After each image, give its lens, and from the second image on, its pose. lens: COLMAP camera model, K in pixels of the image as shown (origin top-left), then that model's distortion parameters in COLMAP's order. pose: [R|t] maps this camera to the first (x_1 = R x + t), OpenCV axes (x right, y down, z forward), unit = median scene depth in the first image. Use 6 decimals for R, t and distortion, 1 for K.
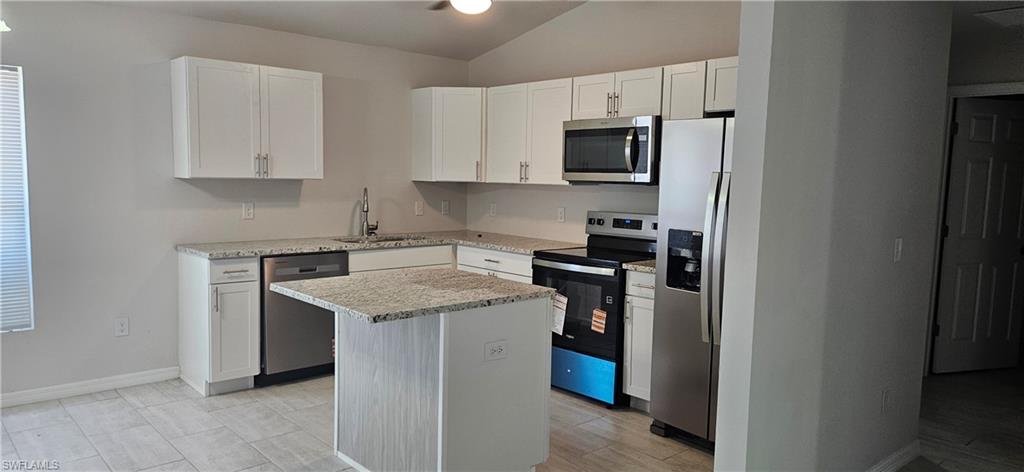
lens RADIAL K [[688.2, 0, 529.5], [0, 688.2, 240.3], [0, 0, 1]] dist [0.076005, -0.074139]
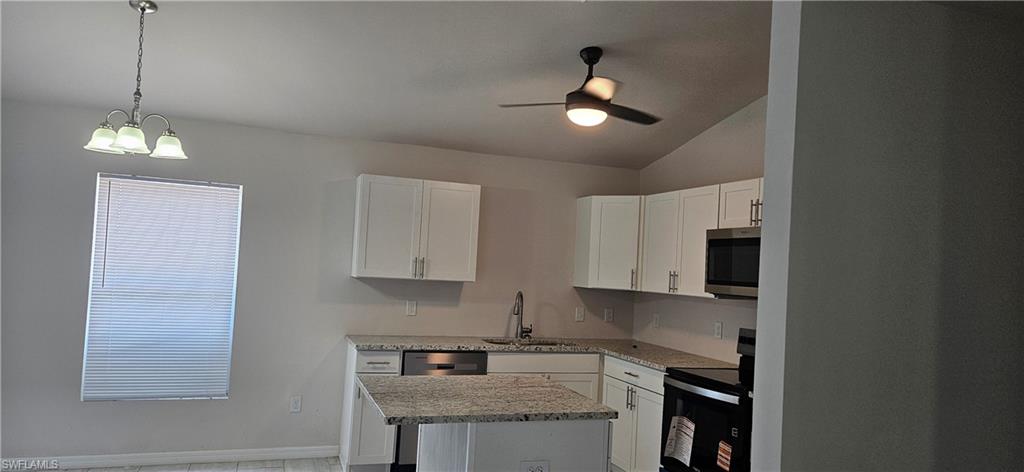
lens RADIAL K [[688.2, 0, 529.5], [0, 688.2, 240.3], [0, 0, 1]] dist [0.076005, -0.074139]
pose [[0.921228, 0.014194, -0.388765, 0.192228], [-0.072601, 0.988050, -0.135965, -0.013459], [0.382190, 0.153480, 0.911249, 0.055515]]
